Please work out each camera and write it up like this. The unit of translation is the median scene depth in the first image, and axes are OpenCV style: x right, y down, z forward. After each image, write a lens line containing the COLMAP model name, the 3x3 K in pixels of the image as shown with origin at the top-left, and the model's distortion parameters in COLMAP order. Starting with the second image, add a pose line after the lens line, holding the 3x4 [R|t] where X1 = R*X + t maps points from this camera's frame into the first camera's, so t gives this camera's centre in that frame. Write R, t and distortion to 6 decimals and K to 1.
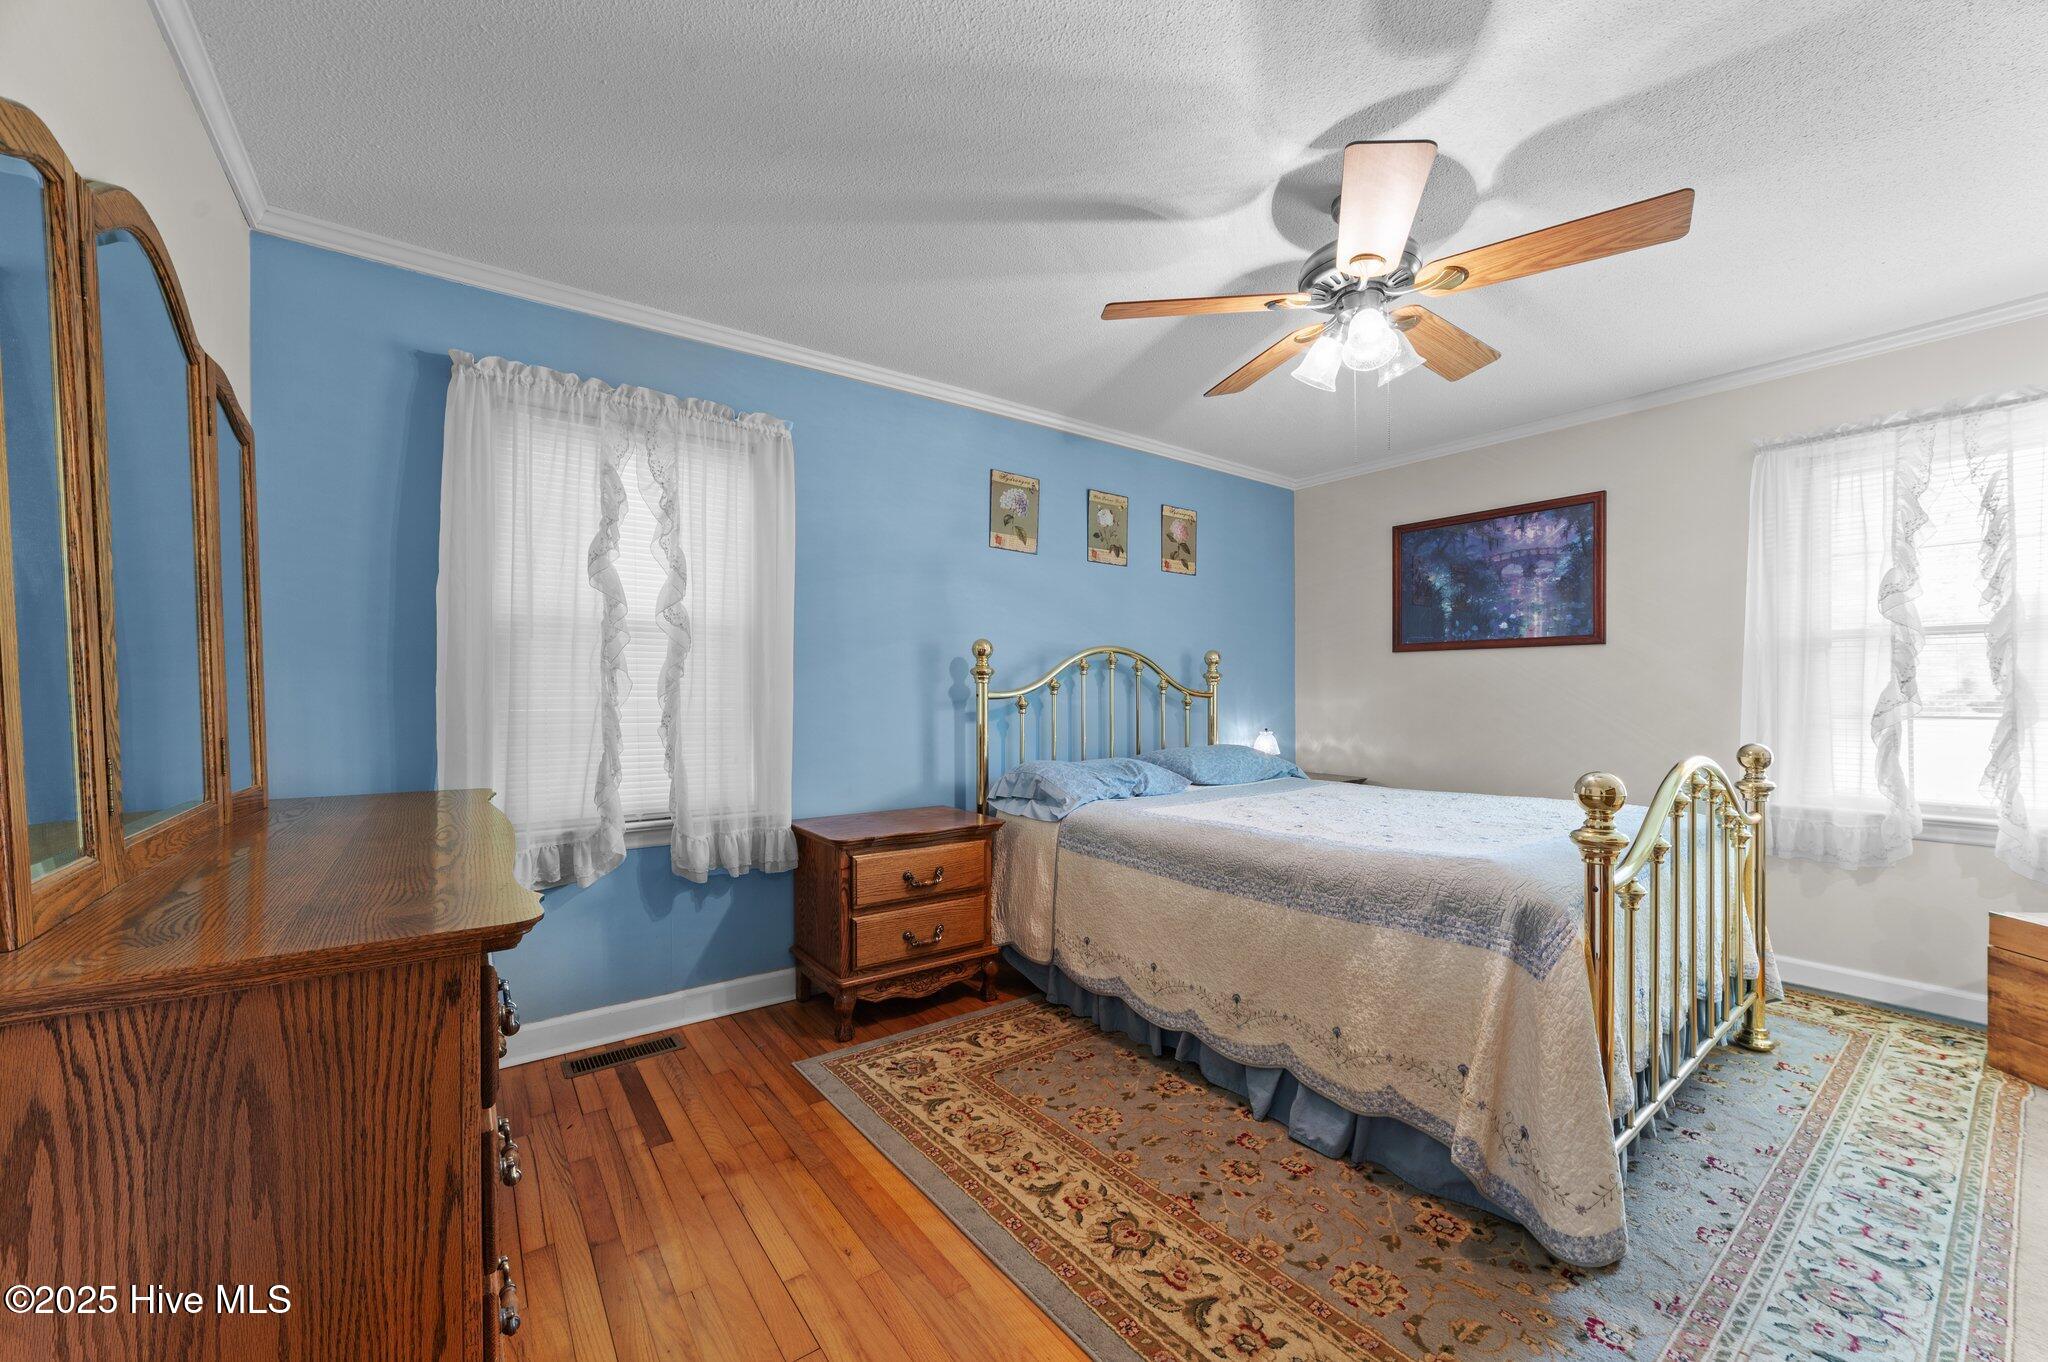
lens RADIAL K [[788.5, 0, 1023.6], [0, 788.5, 718.7], [0, 0, 1]] dist [-0.015279, 0.000151]
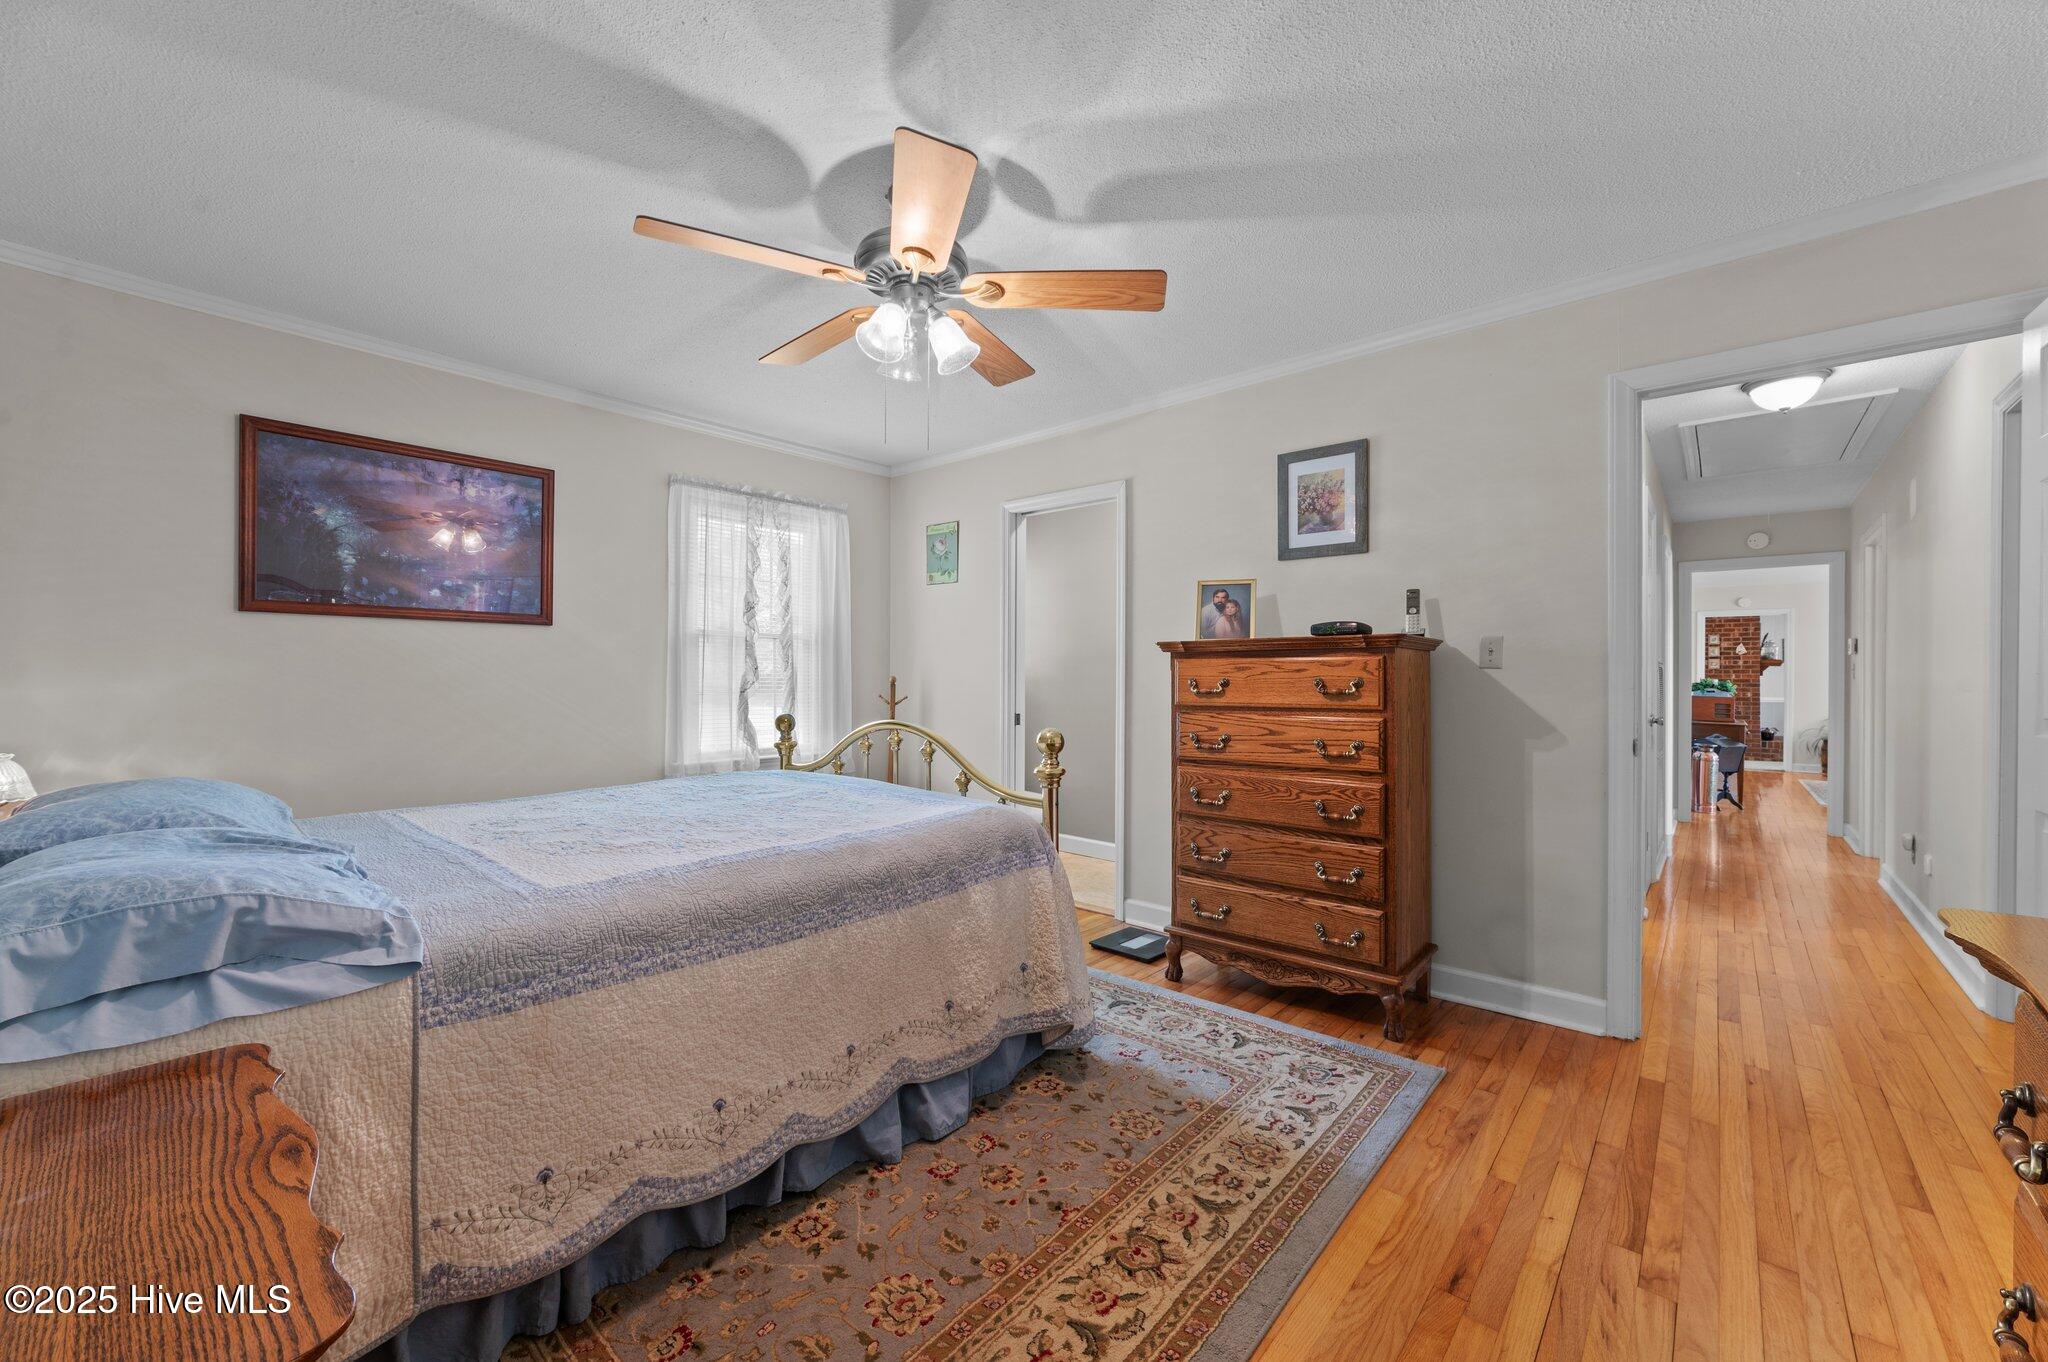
lens RADIAL K [[797.1, 0, 1026.9], [0, 797.1, 688.1], [0, 0, 1]] dist [-0.013376, 0.000420]
pose [[-0.208671, -0.011190, 0.977922, -0.514136], [0.026662, 0.999498, 0.017126, -0.025772], [-0.977622, 0.029647, -0.208268, 0.889812]]
